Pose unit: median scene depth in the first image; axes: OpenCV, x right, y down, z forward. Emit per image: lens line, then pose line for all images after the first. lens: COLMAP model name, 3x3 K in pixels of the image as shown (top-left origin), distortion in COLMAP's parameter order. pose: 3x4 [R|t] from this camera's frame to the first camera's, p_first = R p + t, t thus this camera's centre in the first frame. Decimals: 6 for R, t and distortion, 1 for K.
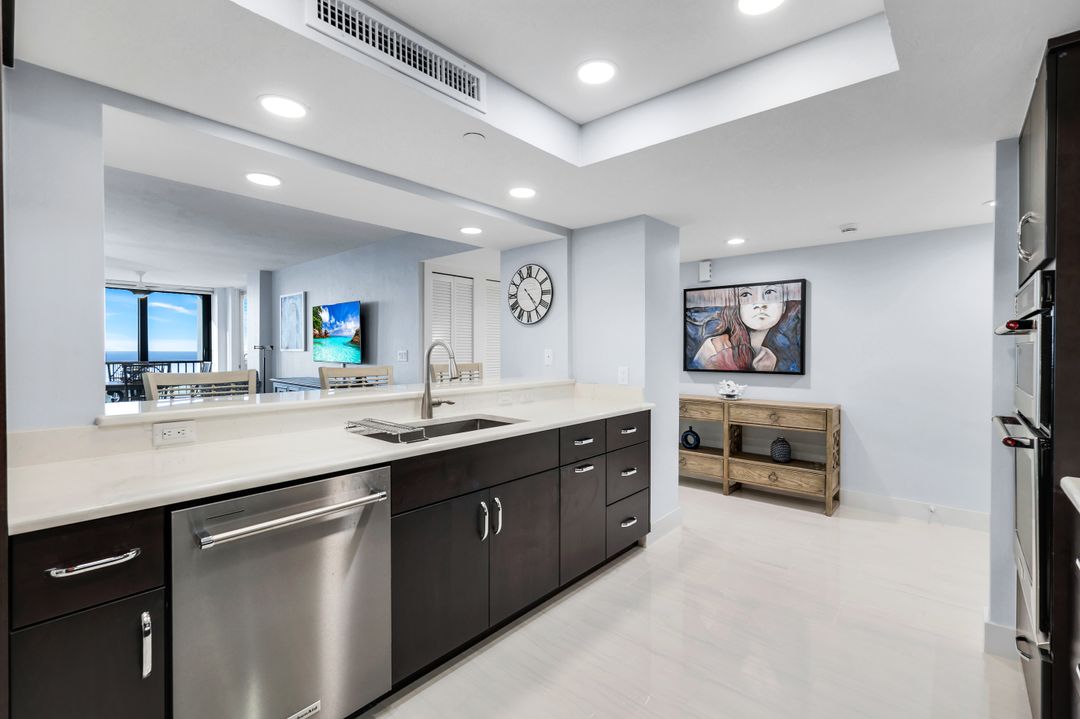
lens RADIAL K [[479.5, 0, 540.2], [0, 479.5, 352.7], [0, 0, 1]] dist [0.001912, 0.000444]
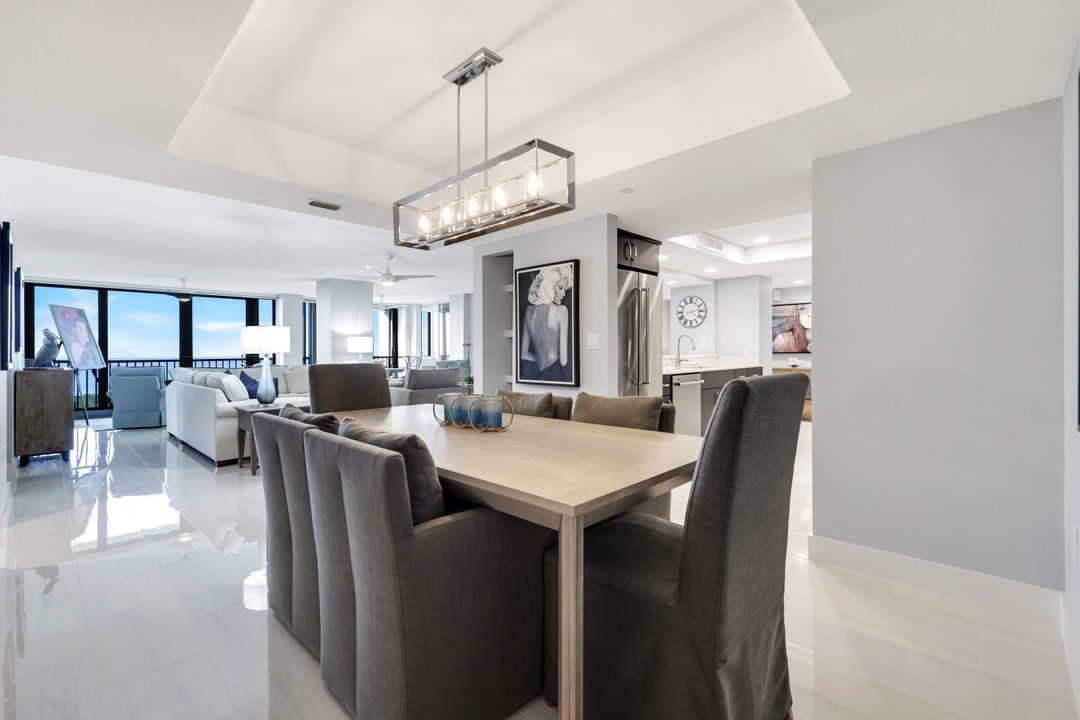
lens RADIAL K [[471.5, 0, 545.4], [0, 471.5, 348.9], [0, 0, 1]] dist [0.002205, 0.000135]
pose [[0.998975, -0.008766, -0.044408, -0.469672], [0.008377, 0.999925, -0.008932, 0.035676], [0.044483, 0.008551, 0.998974, -0.827442]]
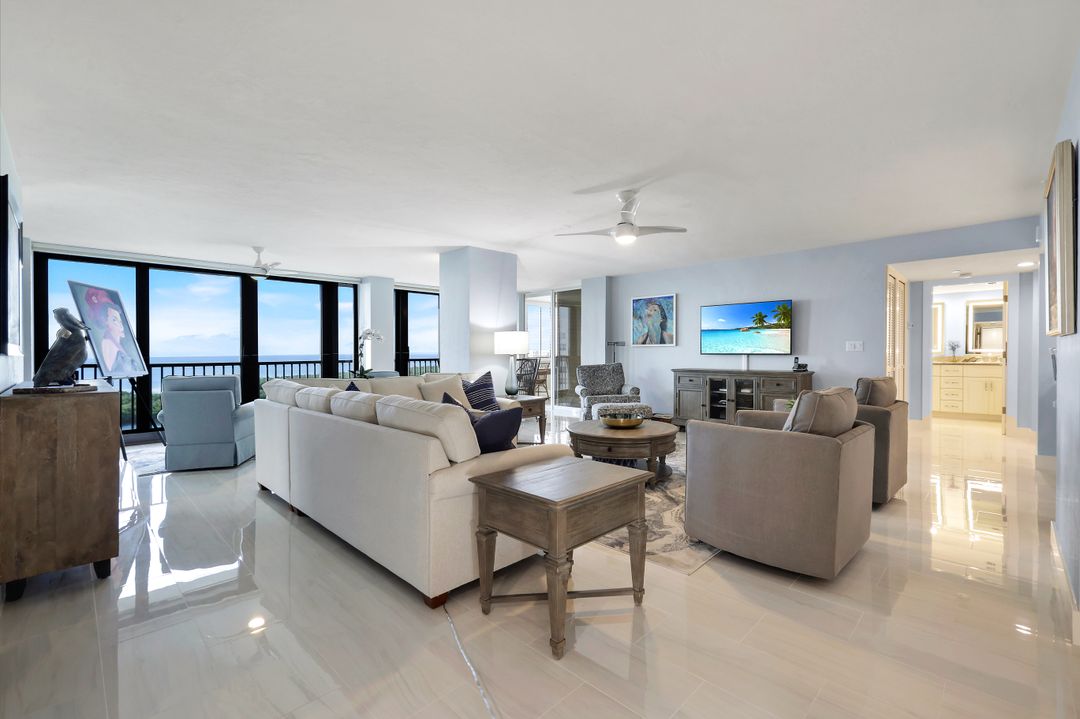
lens RADIAL K [[467.6, 0, 543.6], [0, 467.6, 354.1], [0, 0, 1]] dist [0.001415, 0.000695]
pose [[0.997936, -0.004489, -0.064067, -1.163952], [0.004564, 0.999989, 0.001026, 0.024004], [0.064062, -0.001317, 0.997945, -0.218771]]
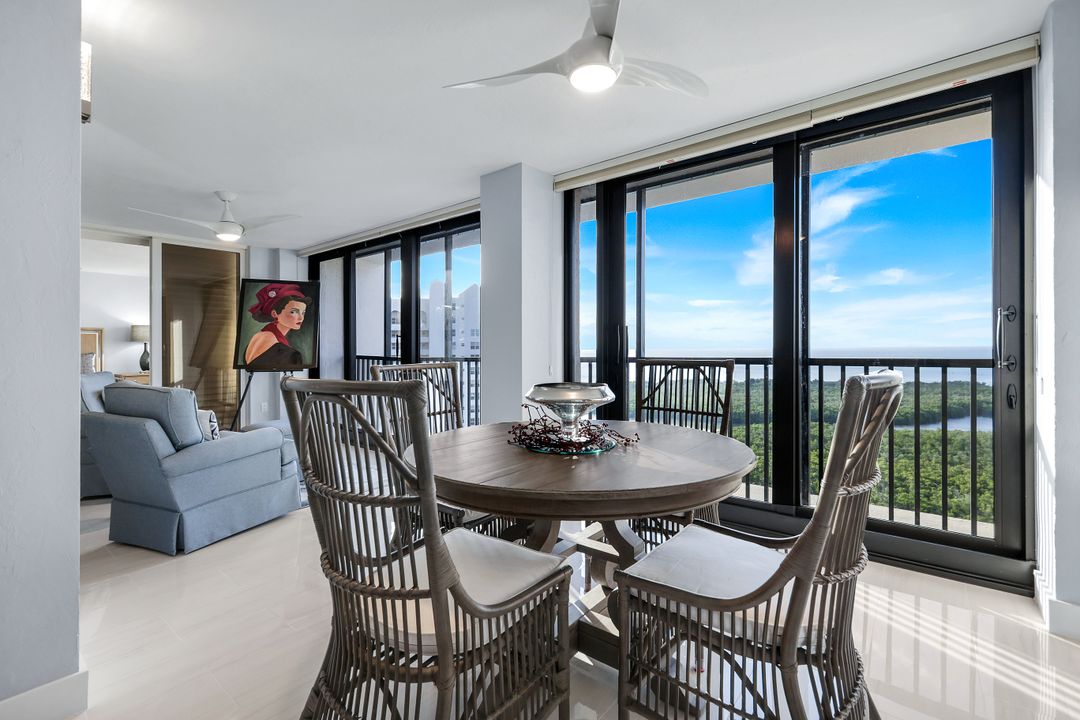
lens RADIAL K [[477.3, 0, 545.0], [0, 477.3, 337.4], [0, 0, 1]] dist [0.001920, 0.000075]
pose [[0.049152, -0.025142, -0.998475, -1.102057], [0.006750, 0.999669, -0.024839, 0.032179], [0.998768, -0.005519, 0.049306, 1.735724]]
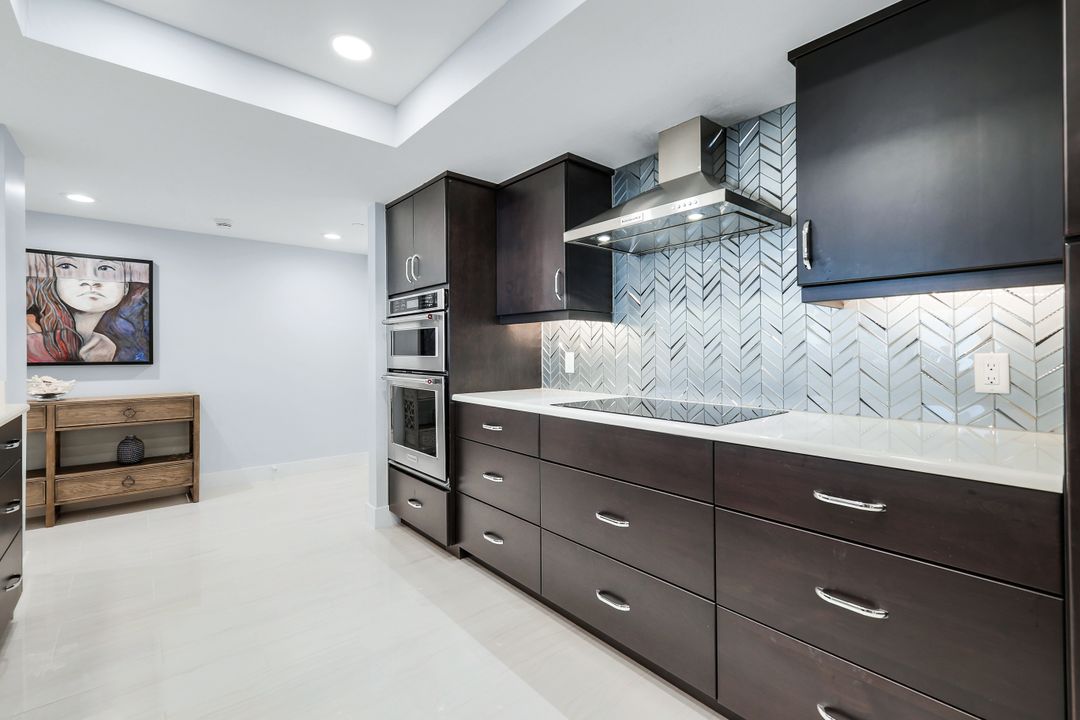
lens RADIAL K [[471.5, 0, 545.4], [0, 471.5, 348.9], [0, 0, 1]] dist [0.002205, 0.000135]
pose [[0.132336, 0.000766, 0.991205, -0.252012], [0.004863, 0.999987, -0.001422, 0.021343], [-0.991193, 0.005009, 0.132330, 0.125278]]
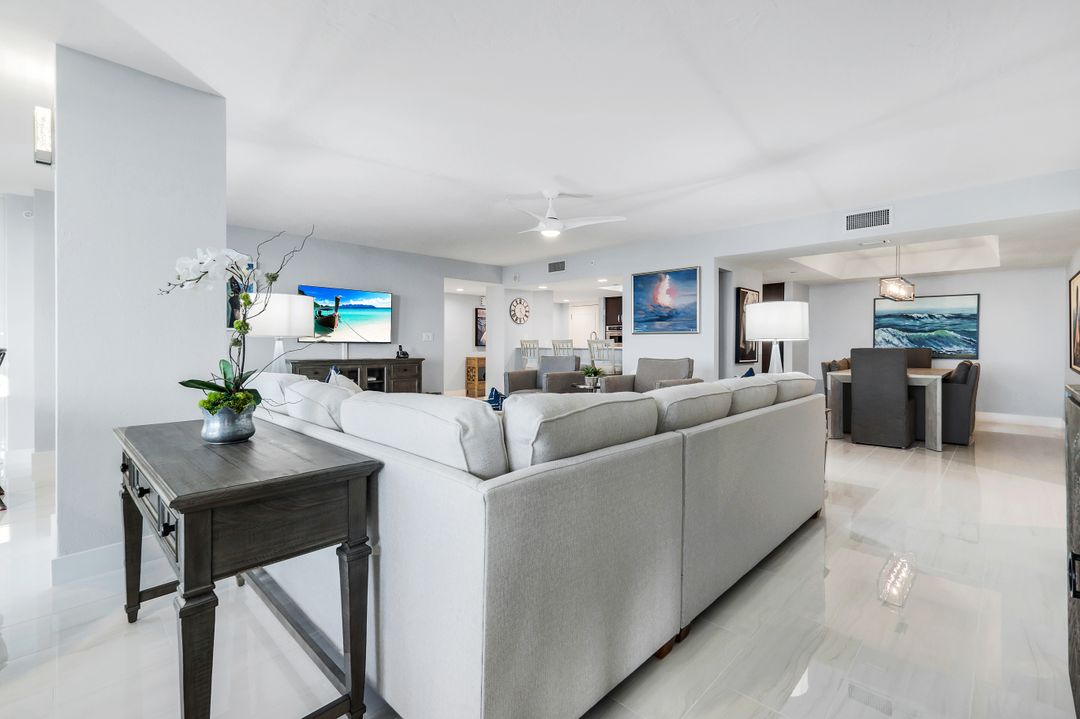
lens RADIAL K [[479.5, 0, 540.2], [0, 479.5, 352.7], [0, 0, 1]] dist [0.001912, 0.000444]
pose [[0.057789, -0.016644, 0.998190, -2.102282], [0.003253, 0.999859, 0.016483, 0.038476], [-0.998324, 0.002294, 0.057835, 0.683281]]
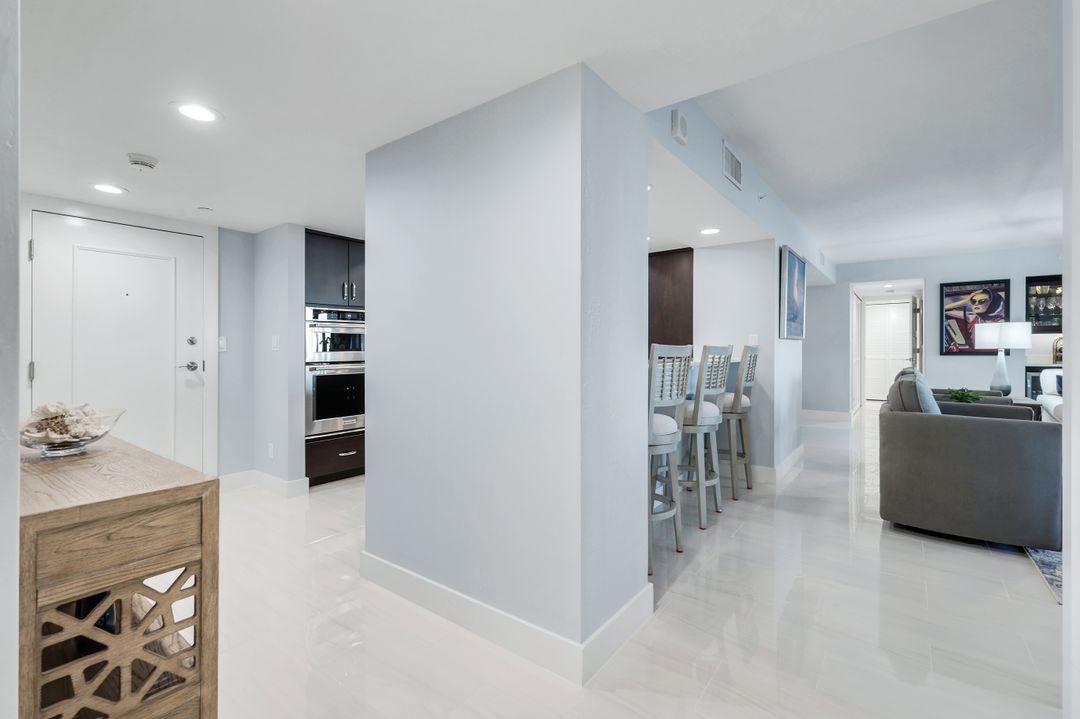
lens RADIAL K [[479.5, 0, 540.2], [0, 479.5, 352.7], [0, 0, 1]] dist [0.001912, 0.000444]
pose [[-0.997389, 0.005582, -0.072000, 0.076488], [0.004464, 0.999867, 0.015687, 0.017946], [0.072078, 0.015325, -0.997281, 1.457790]]
